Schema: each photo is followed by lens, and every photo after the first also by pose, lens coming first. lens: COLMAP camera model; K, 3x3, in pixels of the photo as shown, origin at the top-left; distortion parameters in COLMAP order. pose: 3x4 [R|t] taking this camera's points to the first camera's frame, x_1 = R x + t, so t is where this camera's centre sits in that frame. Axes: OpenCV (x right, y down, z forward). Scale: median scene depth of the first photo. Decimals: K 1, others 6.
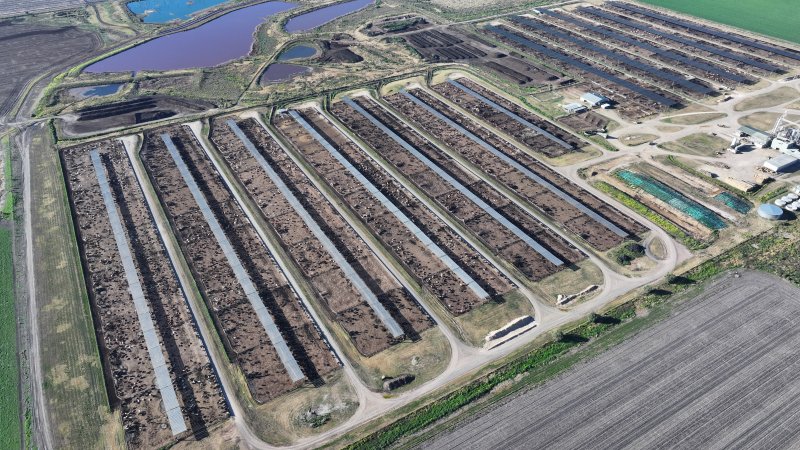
lens RADIAL K [[567.5, 0, 402.4], [0, 567.5, 222.6], [0, 0, 1]] dist [-0.004489, 0.020711]
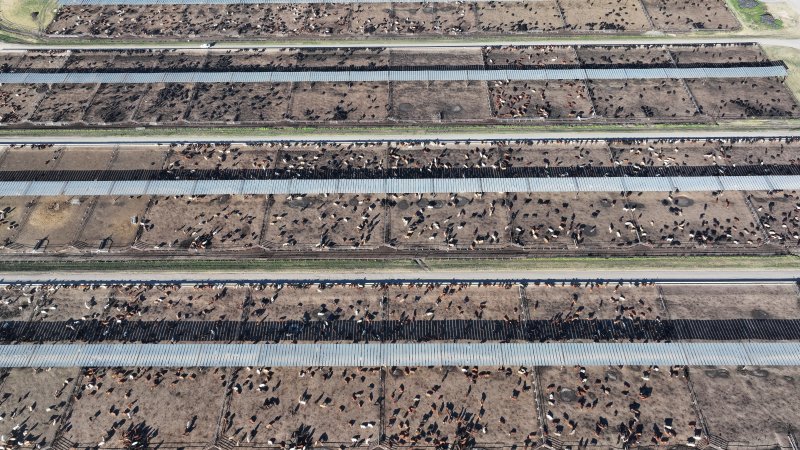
lens RADIAL K [[567.5, 0, 402.4], [0, 567.5, 222.6], [0, 0, 1]] dist [-0.004489, 0.020711]
pose [[0.510167, -0.652678, 0.560126, -0.285368], [0.503105, 0.754671, 0.421137, -0.202059], [-0.697578, 0.066953, 0.713374, 0.665896]]
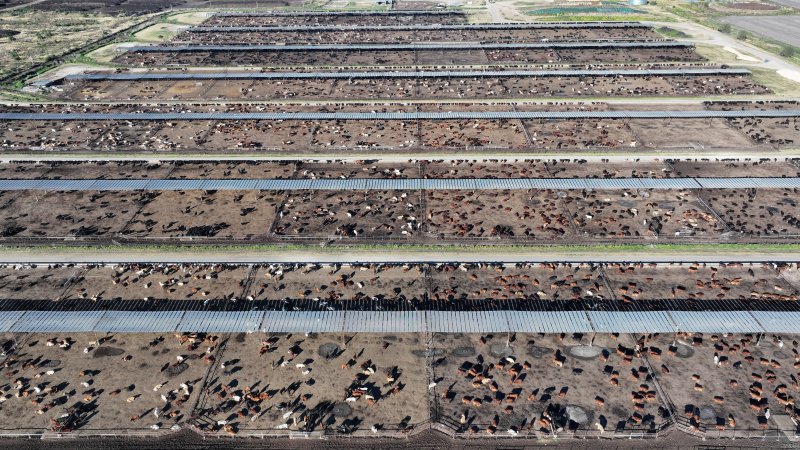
lens RADIAL K [[567.5, 0, 402.4], [0, 567.5, 222.6], [0, 0, 1]] dist [-0.004489, 0.020711]
pose [[0.517448, -0.416922, 0.747277, -0.541362], [0.499678, 0.856147, 0.131664, -0.019215], [-0.694672, 0.305268, 0.651338, 0.639289]]
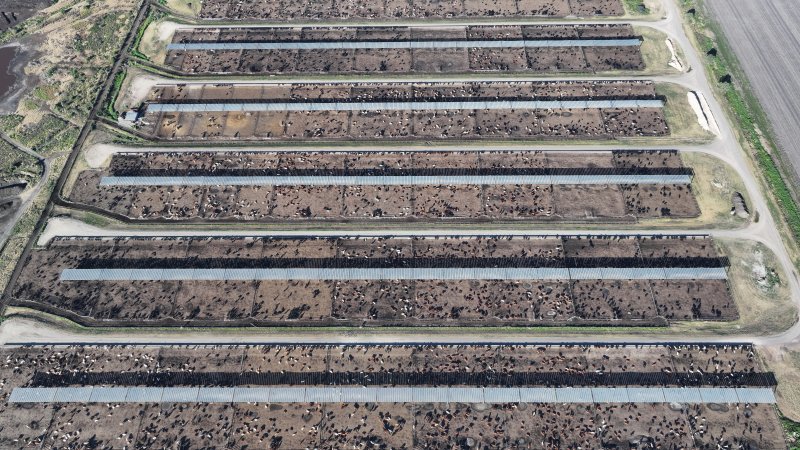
lens RADIAL K [[567.5, 0, 402.4], [0, 567.5, 222.6], [0, 0, 1]] dist [-0.004489, 0.020711]
pose [[0.513618, -0.695086, 0.503042, -0.539767], [0.504692, 0.718878, 0.478017, -0.312646], [-0.693889, 0.008363, 0.720033, 0.426764]]
